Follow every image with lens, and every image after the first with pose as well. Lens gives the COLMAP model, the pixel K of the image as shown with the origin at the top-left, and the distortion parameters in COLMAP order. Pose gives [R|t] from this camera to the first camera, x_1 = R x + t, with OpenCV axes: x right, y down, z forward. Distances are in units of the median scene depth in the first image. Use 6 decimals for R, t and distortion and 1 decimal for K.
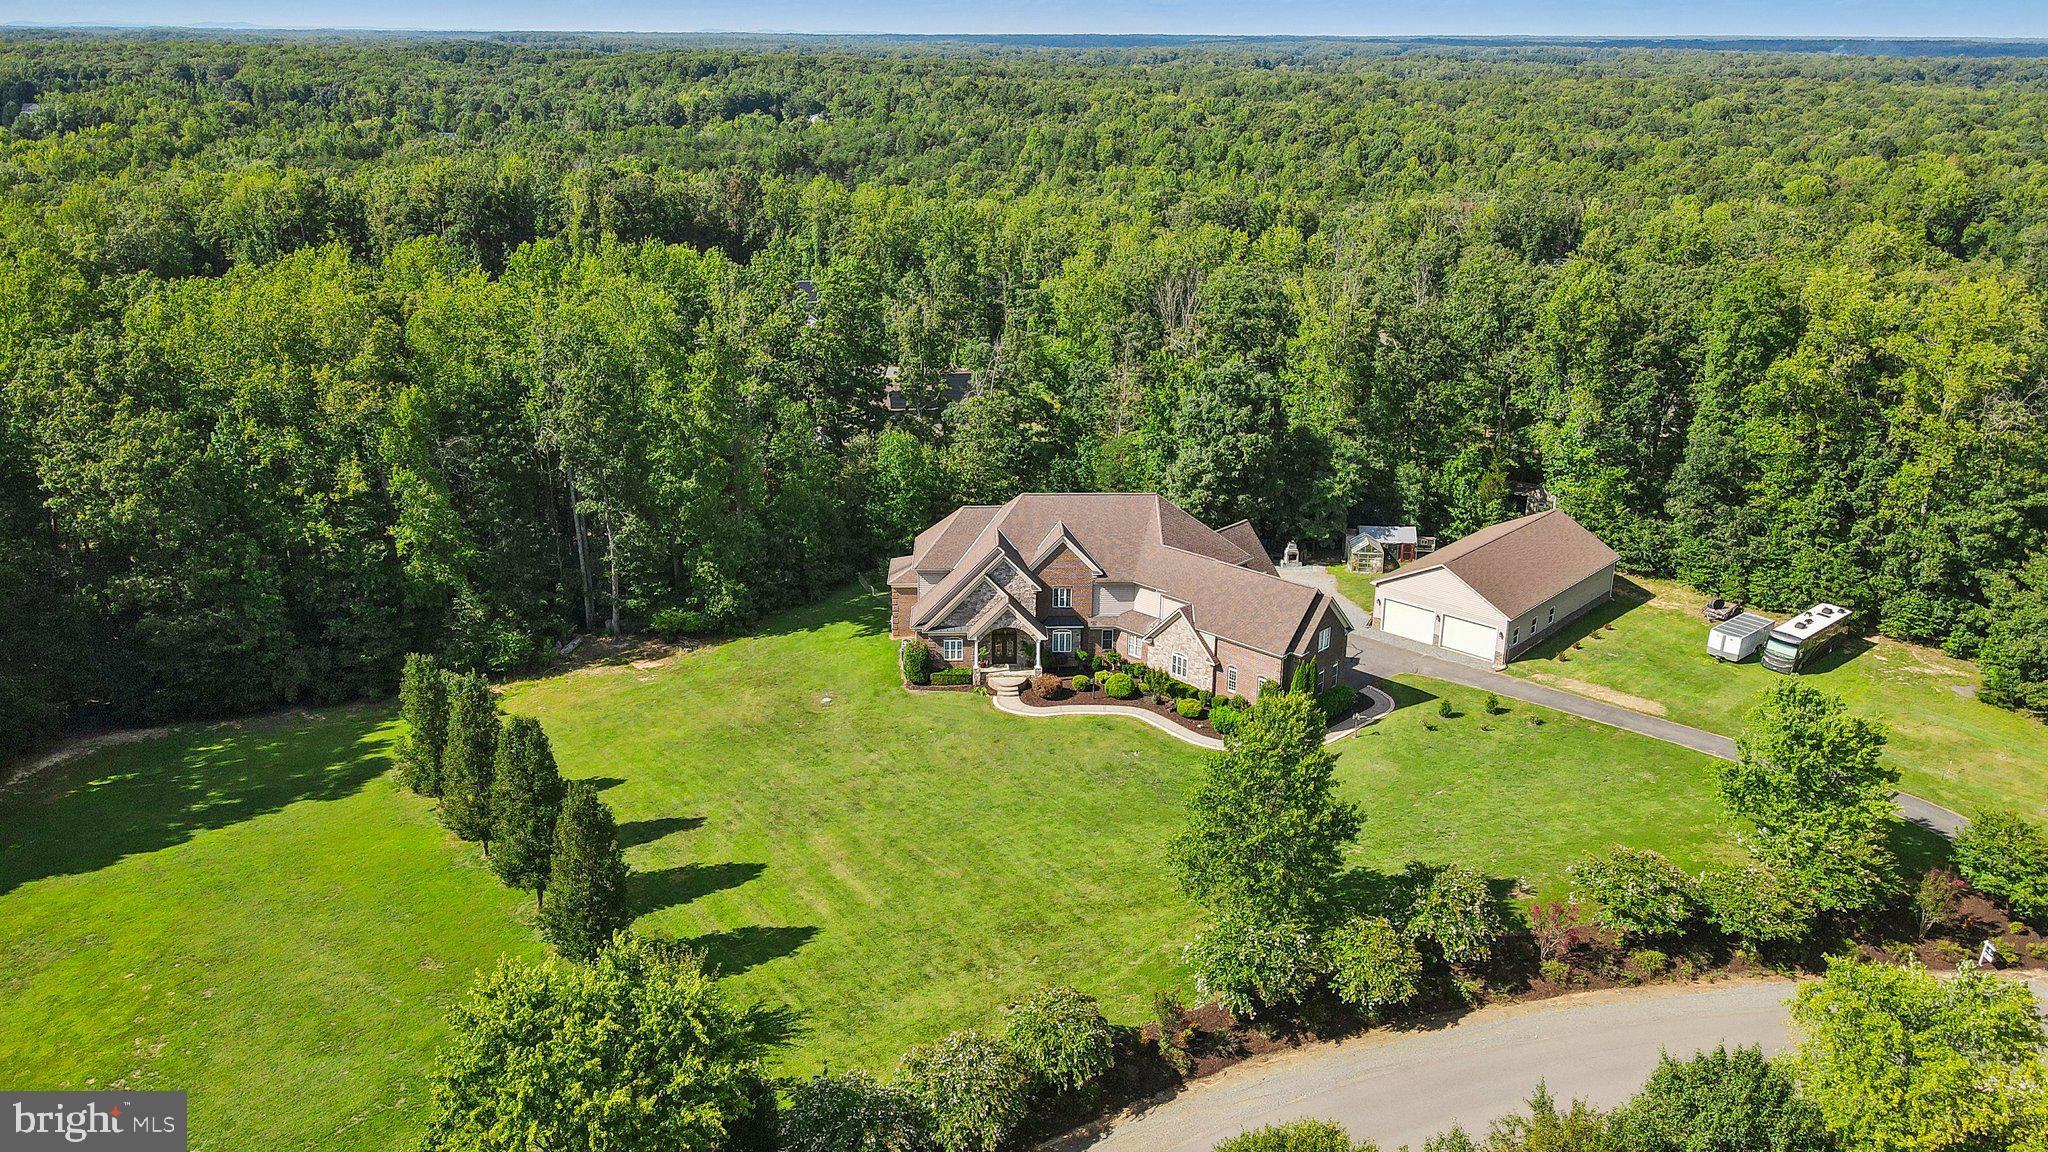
lens RADIAL K [[1503.4, 0, 1024.0], [0, 1503.4, 576.0], [0, 0, 1]] dist [0.003759, 0.028349]
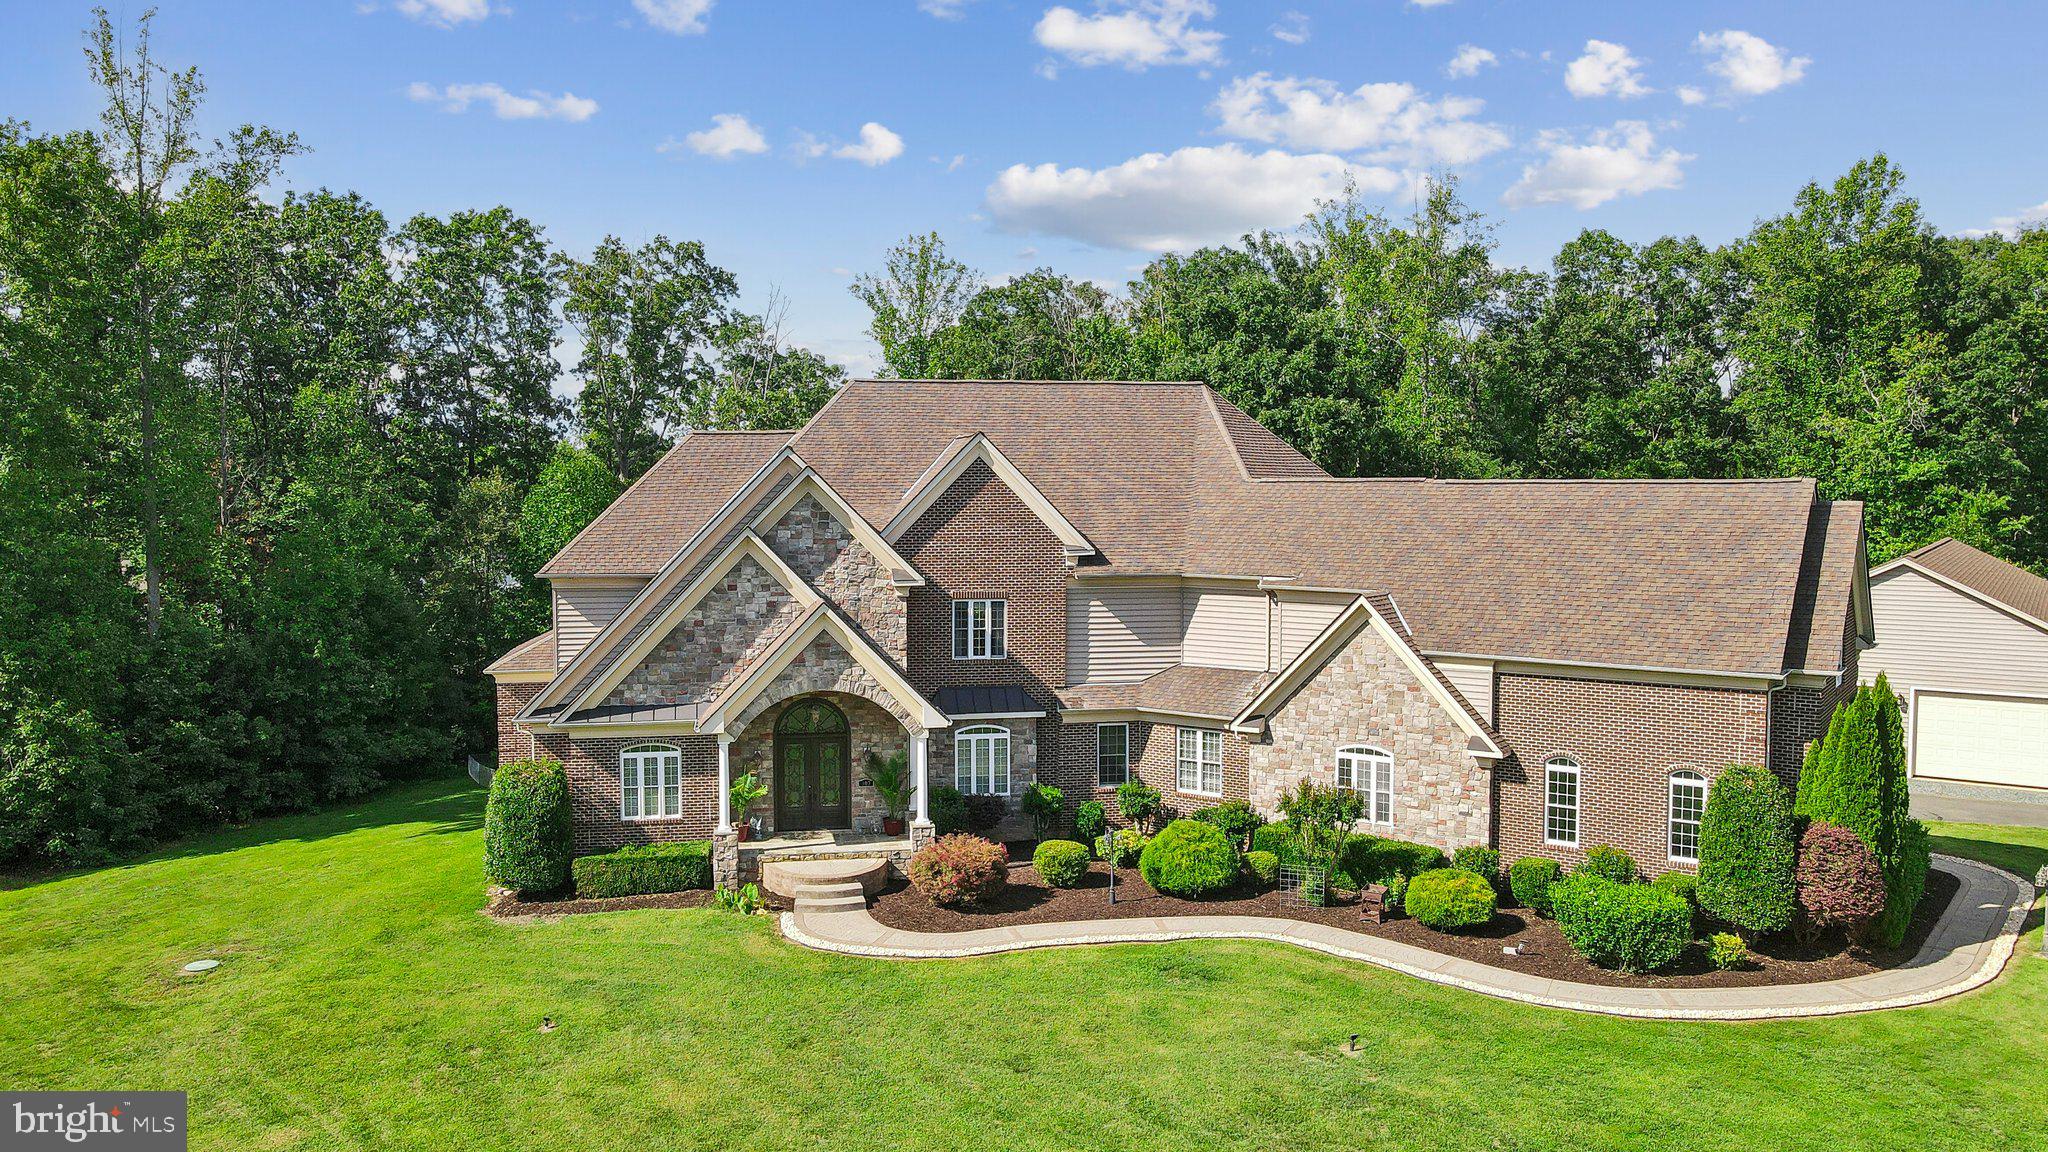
lens RADIAL K [[1523.4, 0, 1012.5], [0, 1523.4, 576.1], [0, 0, 1]] dist [0.003064, 0.038662]
pose [[0.989746, -0.017253, 0.141791, -0.016211], [0.055566, 0.960993, -0.270934, 0.097072], [-0.131586, 0.276035, 0.952098, 0.663772]]
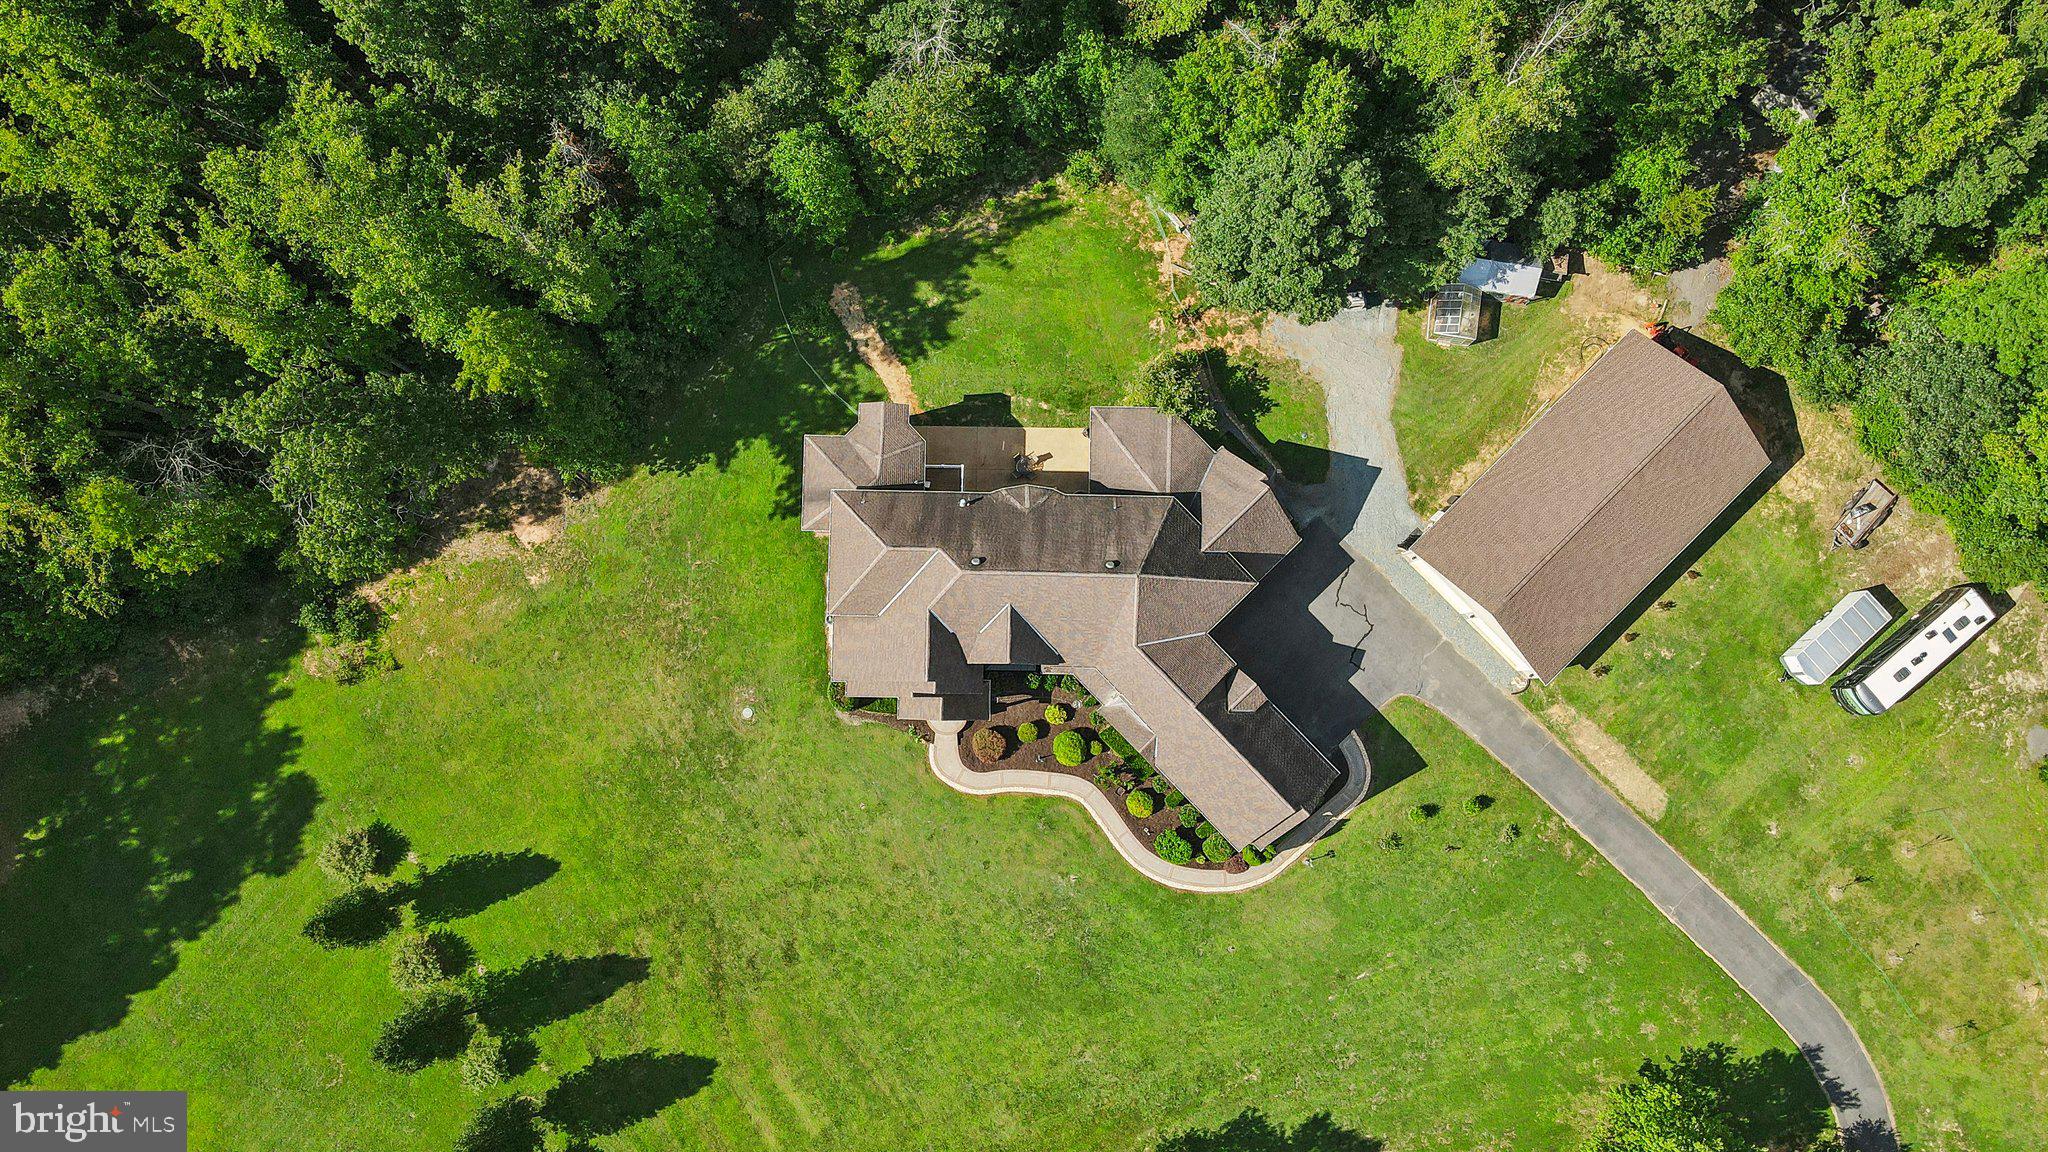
lens RADIAL K [[1523.4, 0, 1012.5], [0, 1523.4, 576.1], [0, 0, 1]] dist [0.003064, 0.038662]
pose [[0.998557, 0.049561, -0.020672, 0.041860], [-0.001182, 0.405143, 0.914253, -0.775028], [0.053686, -0.912909, 0.404617, 0.700231]]
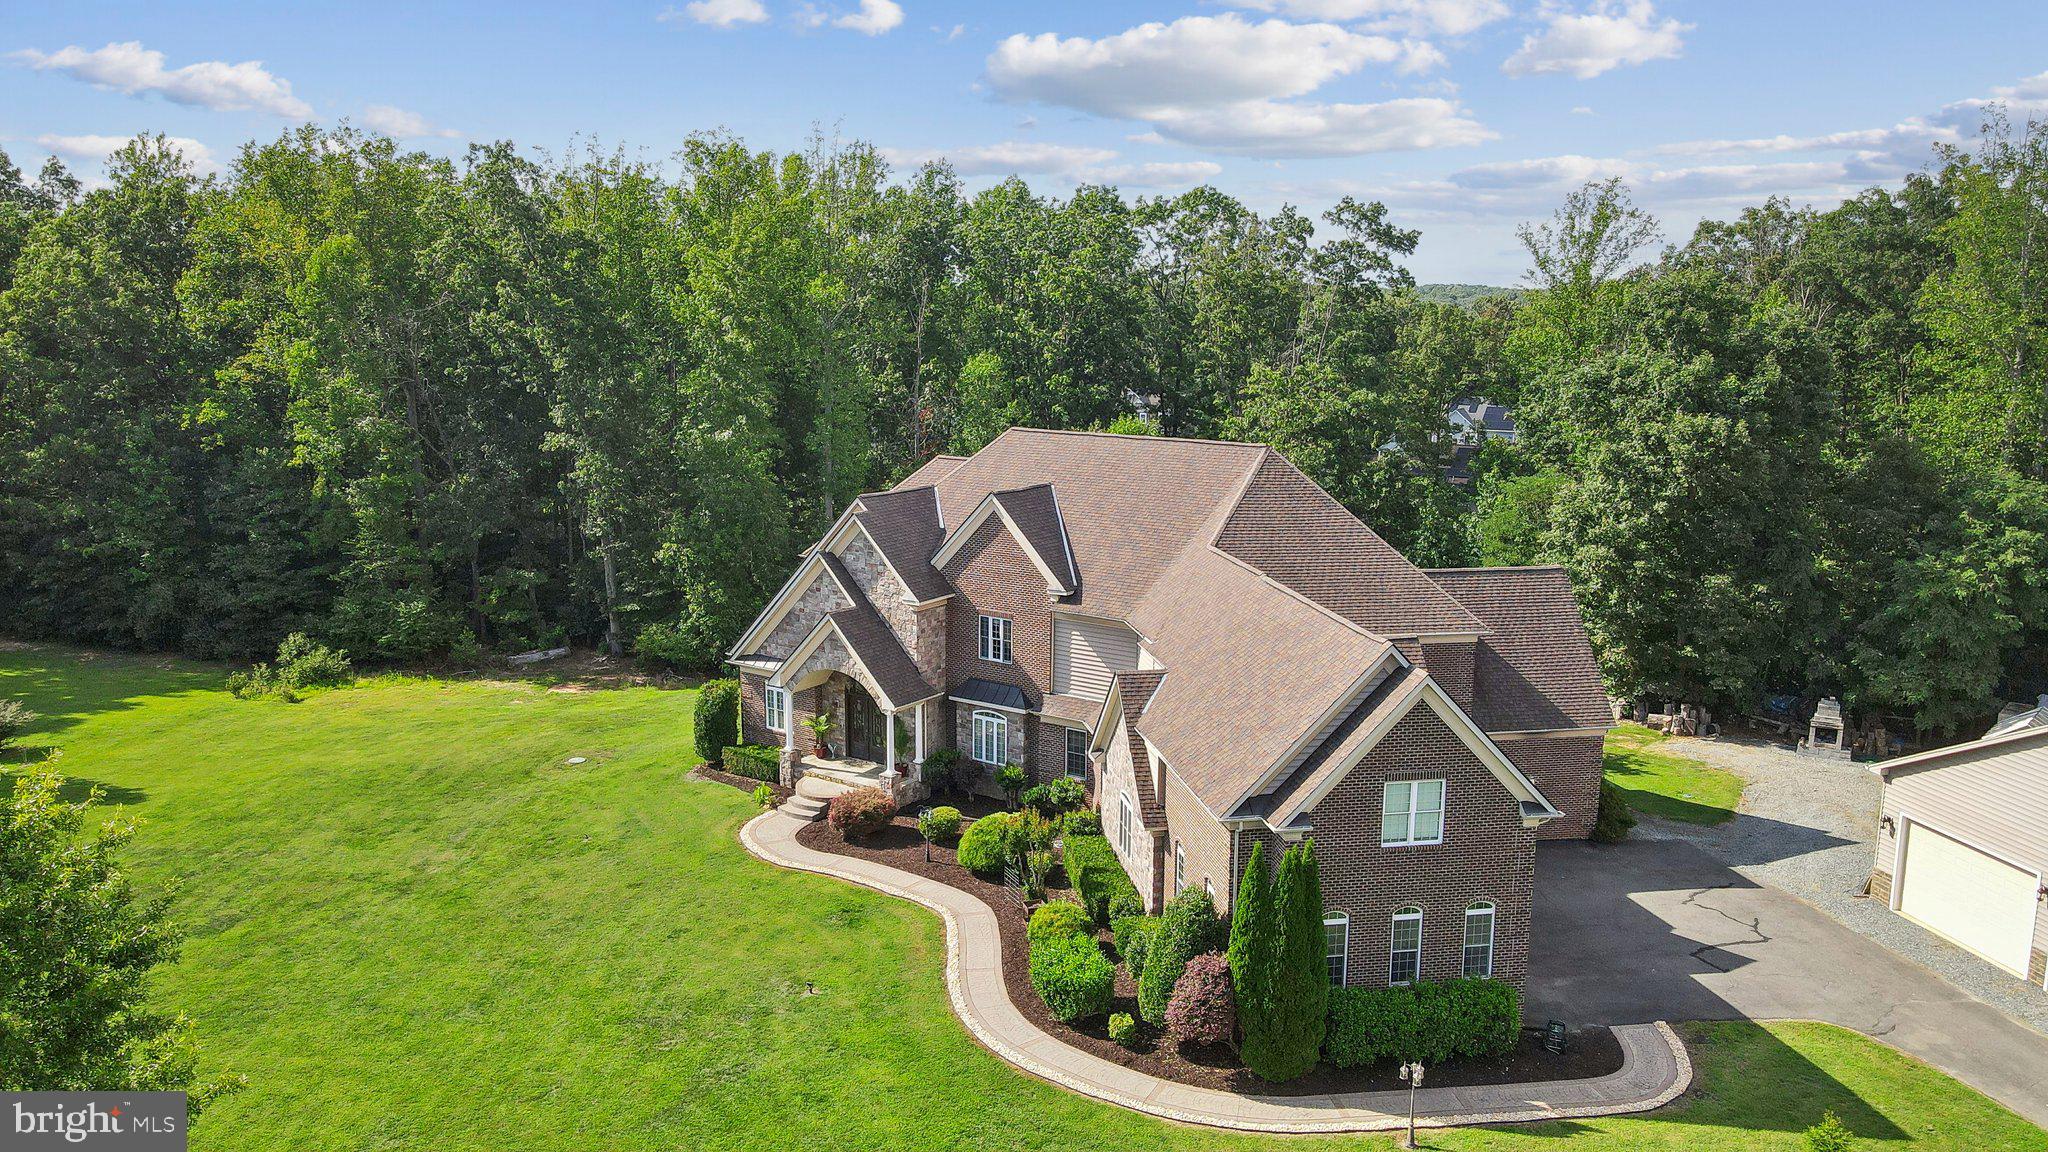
lens RADIAL K [[1503.4, 0, 1024.0], [0, 1503.4, 576.0], [0, 0, 1]] dist [0.003759, 0.028349]
pose [[0.803423, 0.106769, -0.585757, 0.294602], [-0.201542, 0.974483, -0.098809, 0.038678], [0.560261, 0.197440, 0.804441, 0.636264]]
